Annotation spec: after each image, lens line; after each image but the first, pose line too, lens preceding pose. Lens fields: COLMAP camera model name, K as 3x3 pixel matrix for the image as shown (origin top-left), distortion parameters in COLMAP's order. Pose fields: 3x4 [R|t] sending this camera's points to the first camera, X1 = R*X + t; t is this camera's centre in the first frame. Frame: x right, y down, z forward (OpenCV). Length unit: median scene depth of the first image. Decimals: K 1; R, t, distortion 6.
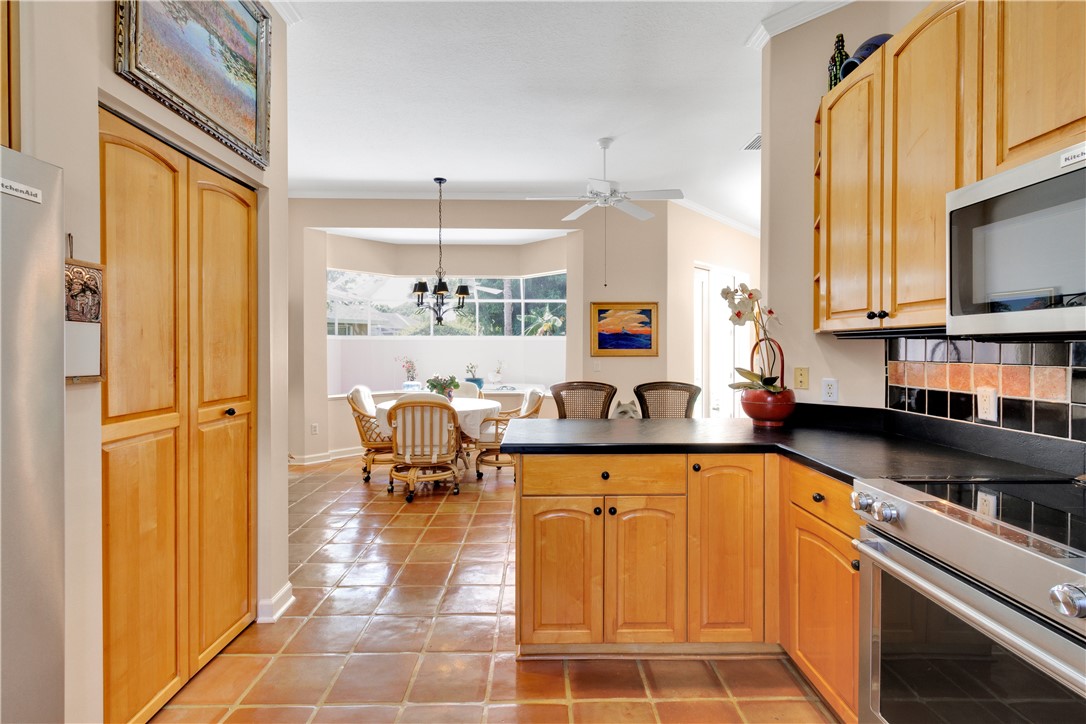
lens RADIAL K [[518.1, 0, 544.6], [0, 518.1, 354.0], [0, 0, 1]] dist [-0.003592, -0.000631]
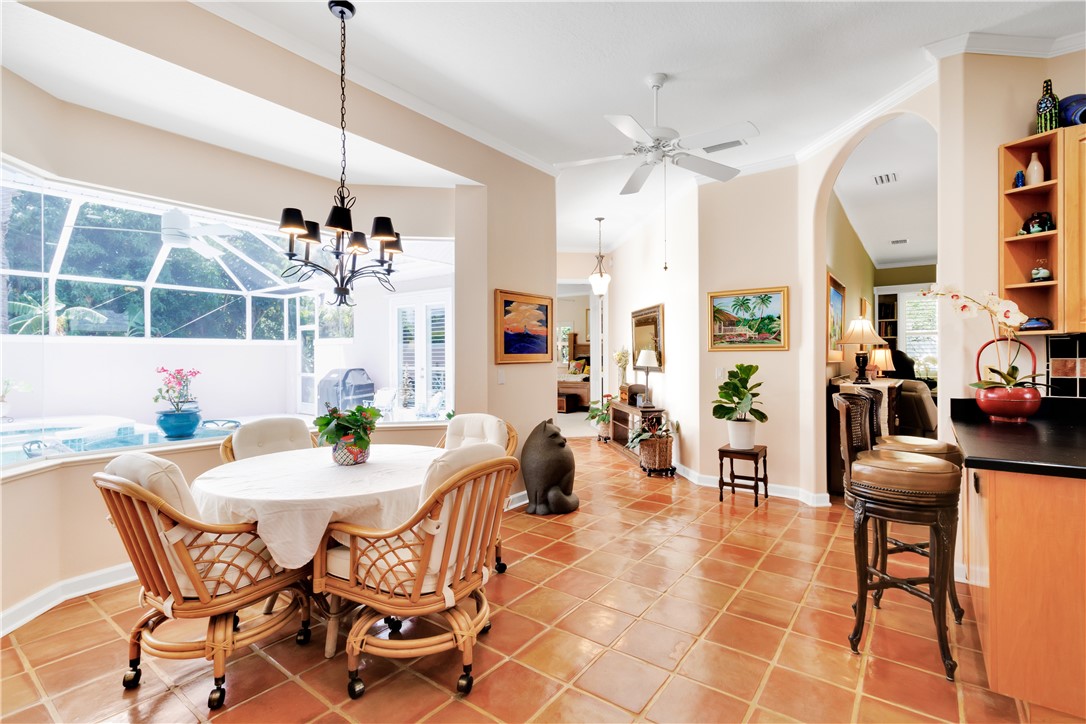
lens RADIAL K [[518.1, 0, 544.6], [0, 518.1, 354.0], [0, 0, 1]] dist [-0.003592, -0.000631]
pose [[0.604793, -0.002509, 0.796379, -0.443457], [0.016602, 0.999817, -0.009458, -0.002086], [-0.796210, 0.018942, 0.604724, 0.514623]]
